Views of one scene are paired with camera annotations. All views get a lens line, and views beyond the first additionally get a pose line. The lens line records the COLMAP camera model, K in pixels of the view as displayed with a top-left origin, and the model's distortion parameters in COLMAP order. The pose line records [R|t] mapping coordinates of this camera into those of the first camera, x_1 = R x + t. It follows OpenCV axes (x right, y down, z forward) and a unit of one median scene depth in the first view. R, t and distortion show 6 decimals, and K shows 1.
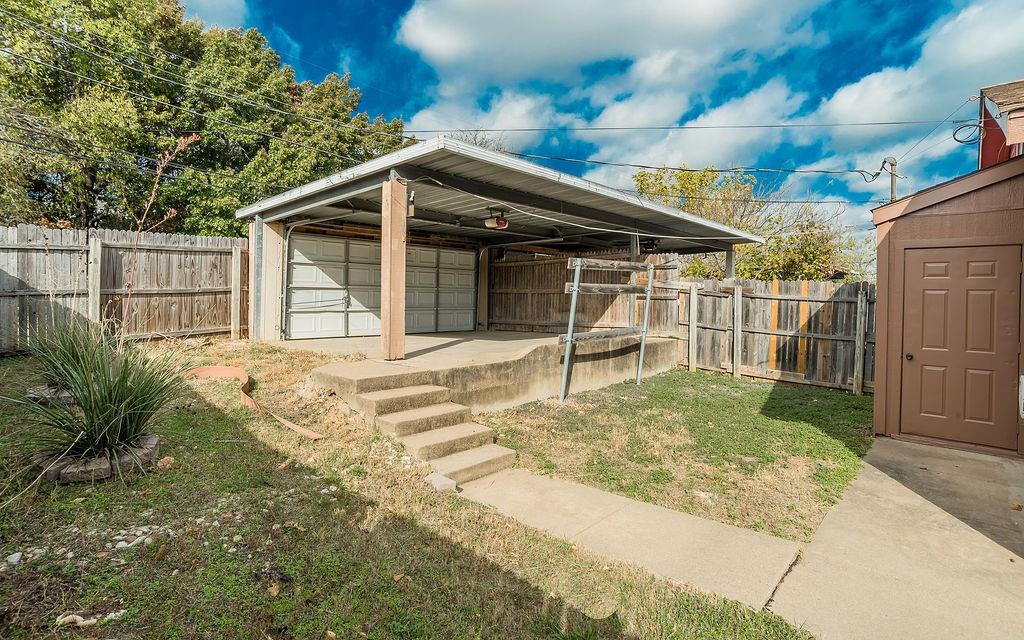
lens RADIAL K [[528.2, 0, 509.5], [0, 528.2, 295.2], [0, 0, 1]] dist [-0.003072, 0.000686]
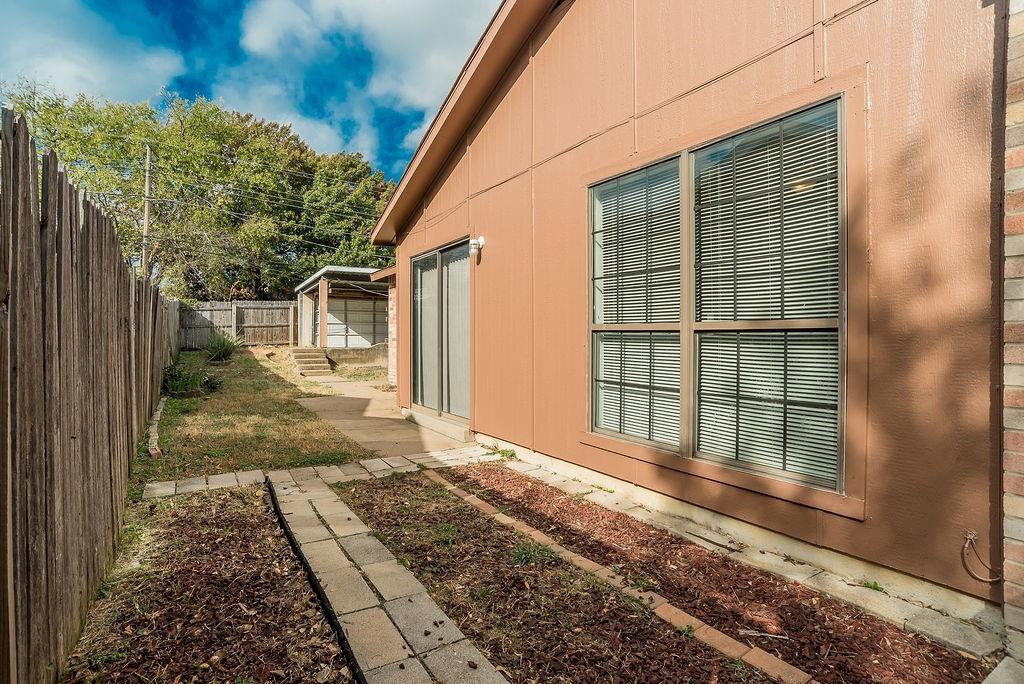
lens RADIAL K [[528.4, 0, 512.0], [0, 528.4, 342.0], [0, 0, 1]] dist [-0.077569, 0.035877]
pose [[0.967512, -0.011219, -0.252575, 0.942282], [0.012970, 0.999902, 0.005269, 0.063672], [0.252491, -0.008374, 0.967563, -0.895248]]
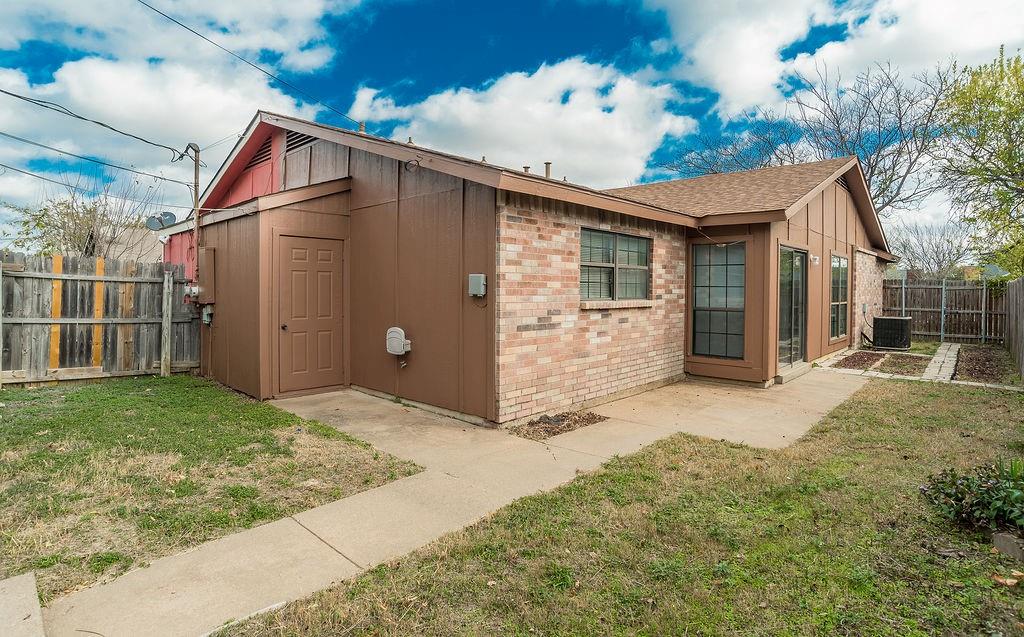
lens RADIAL K [[528.2, 0, 509.5], [0, 528.2, 293.7], [0, 0, 1]] dist [-0.003072, 0.000686]
pose [[0.036070, -0.024183, 0.999057, -0.286597], [-0.004089, 0.999695, 0.024346, 0.007011], [-0.999341, -0.004963, 0.035960, 0.312851]]
